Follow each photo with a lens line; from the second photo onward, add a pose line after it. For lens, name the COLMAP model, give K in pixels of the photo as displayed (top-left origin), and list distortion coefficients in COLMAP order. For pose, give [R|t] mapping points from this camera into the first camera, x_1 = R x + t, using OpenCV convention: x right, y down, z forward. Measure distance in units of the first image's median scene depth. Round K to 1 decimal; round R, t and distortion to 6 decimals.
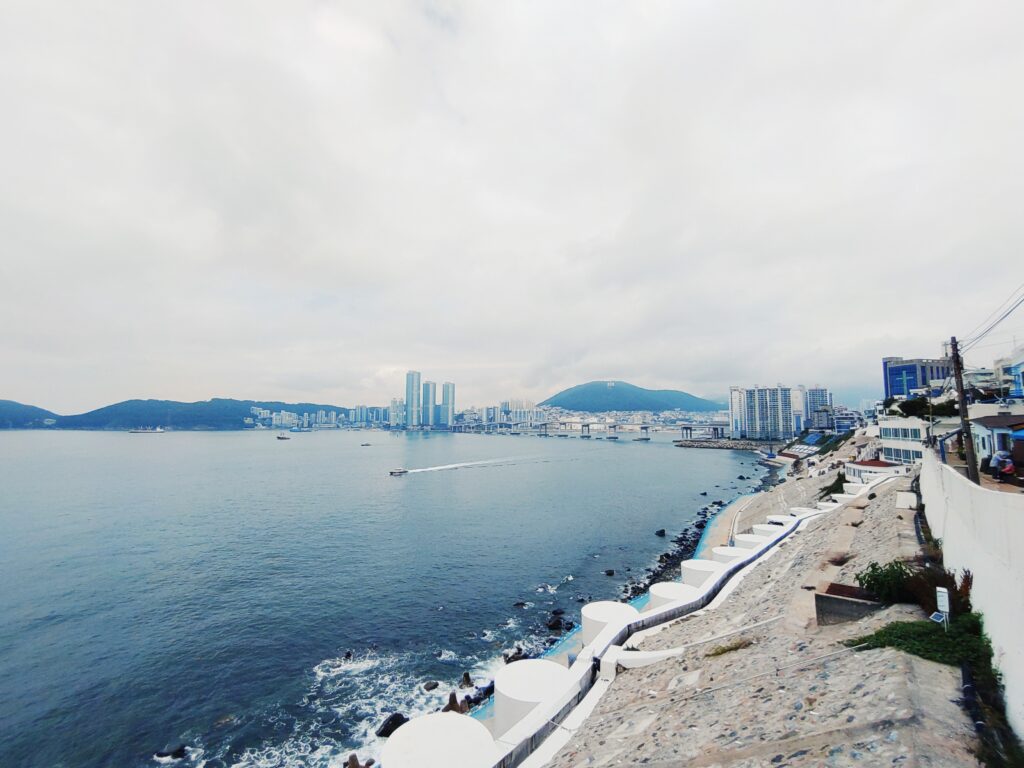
lens RADIAL K [[462.0, 0, 509.9], [0, 462.0, 386.7], [0, 0, 1]] dist [-0.001101, 0.000232]
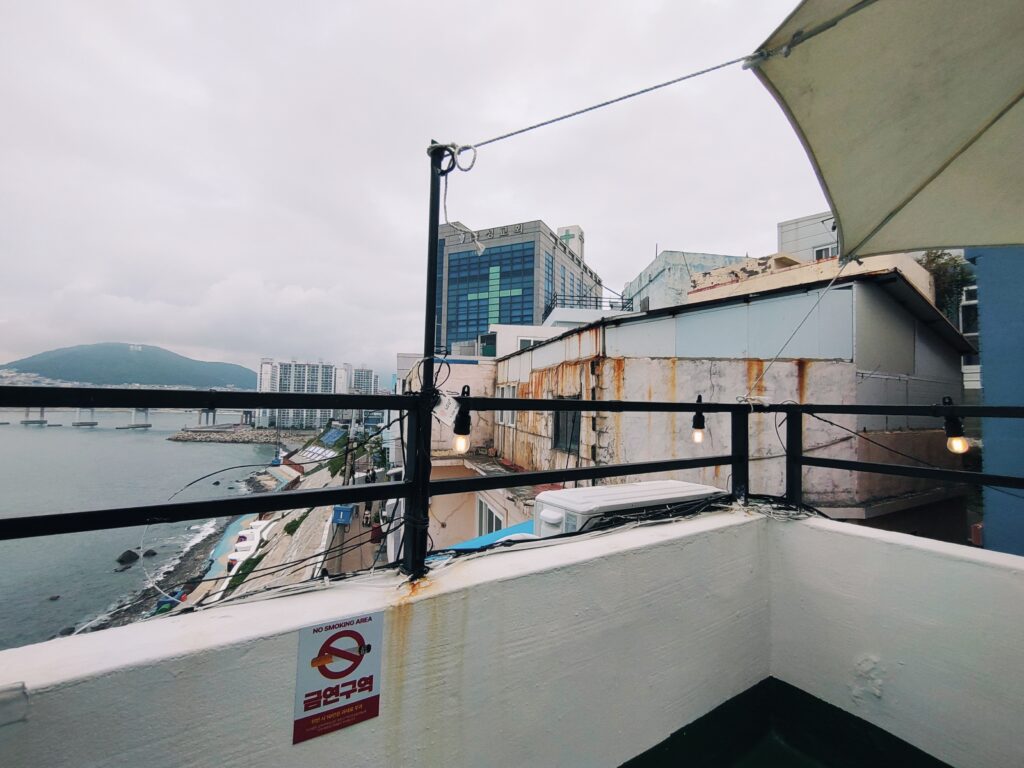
lens RADIAL K [[462.0, 0, 509.9], [0, 462.0, 386.7], [0, 0, 1]] dist [-0.001101, 0.000232]
pose [[0.644356, 0.043719, 0.763475, 0.178677], [-0.080398, 0.996705, 0.010780, 0.006545], [-0.760488, -0.068328, 0.645747, 0.219696]]
